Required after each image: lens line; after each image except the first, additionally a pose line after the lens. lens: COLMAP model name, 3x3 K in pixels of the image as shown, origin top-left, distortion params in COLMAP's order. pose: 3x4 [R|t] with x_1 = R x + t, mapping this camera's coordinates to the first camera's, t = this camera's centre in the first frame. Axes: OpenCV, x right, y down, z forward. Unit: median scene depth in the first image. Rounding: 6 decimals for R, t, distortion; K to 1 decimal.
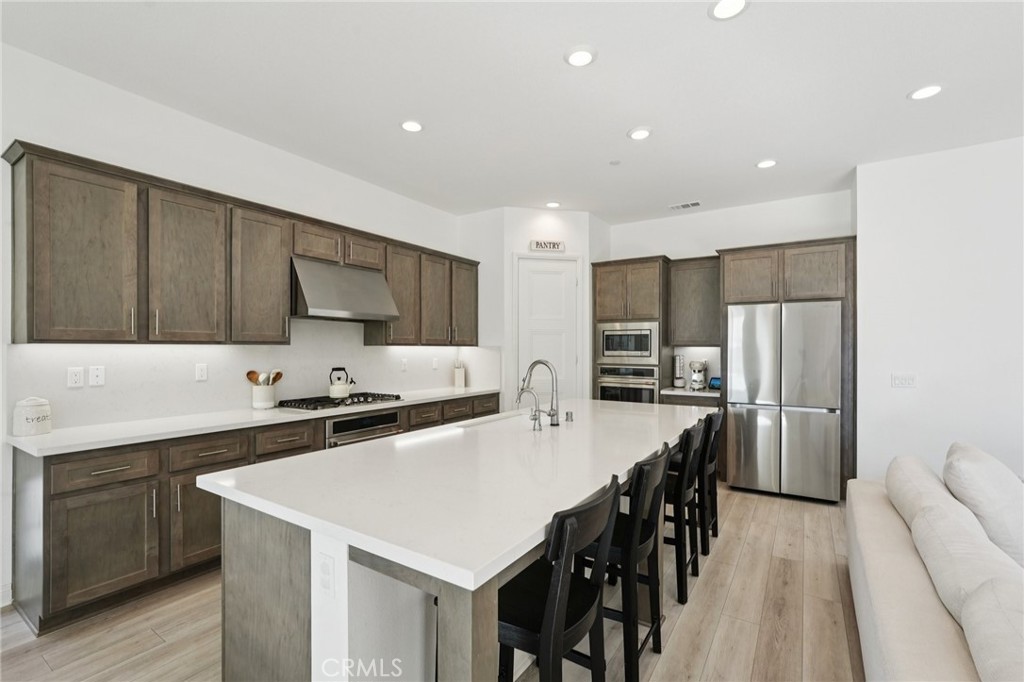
lens RADIAL K [[451.3, 0, 512.6], [0, 451.3, 347.8], [0, 0, 1]] dist [-0.017145, -0.000110]
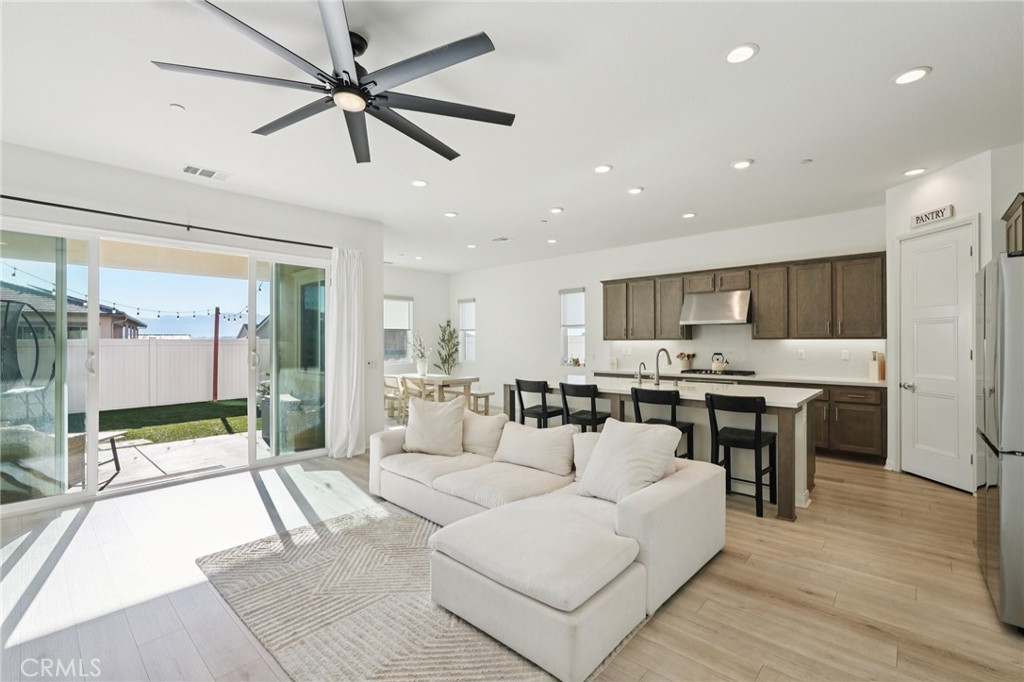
lens RADIAL K [[451.3, 0, 515.7], [0, 451.3, 339.9], [0, 0, 1]] dist [-0.017145, -0.000110]
pose [[-0.151212, -0.005951, -0.988483, 1.201546], [0.005072, 0.999964, -0.006796, 0.002194], [0.988488, -0.006041, -0.151177, 0.440891]]
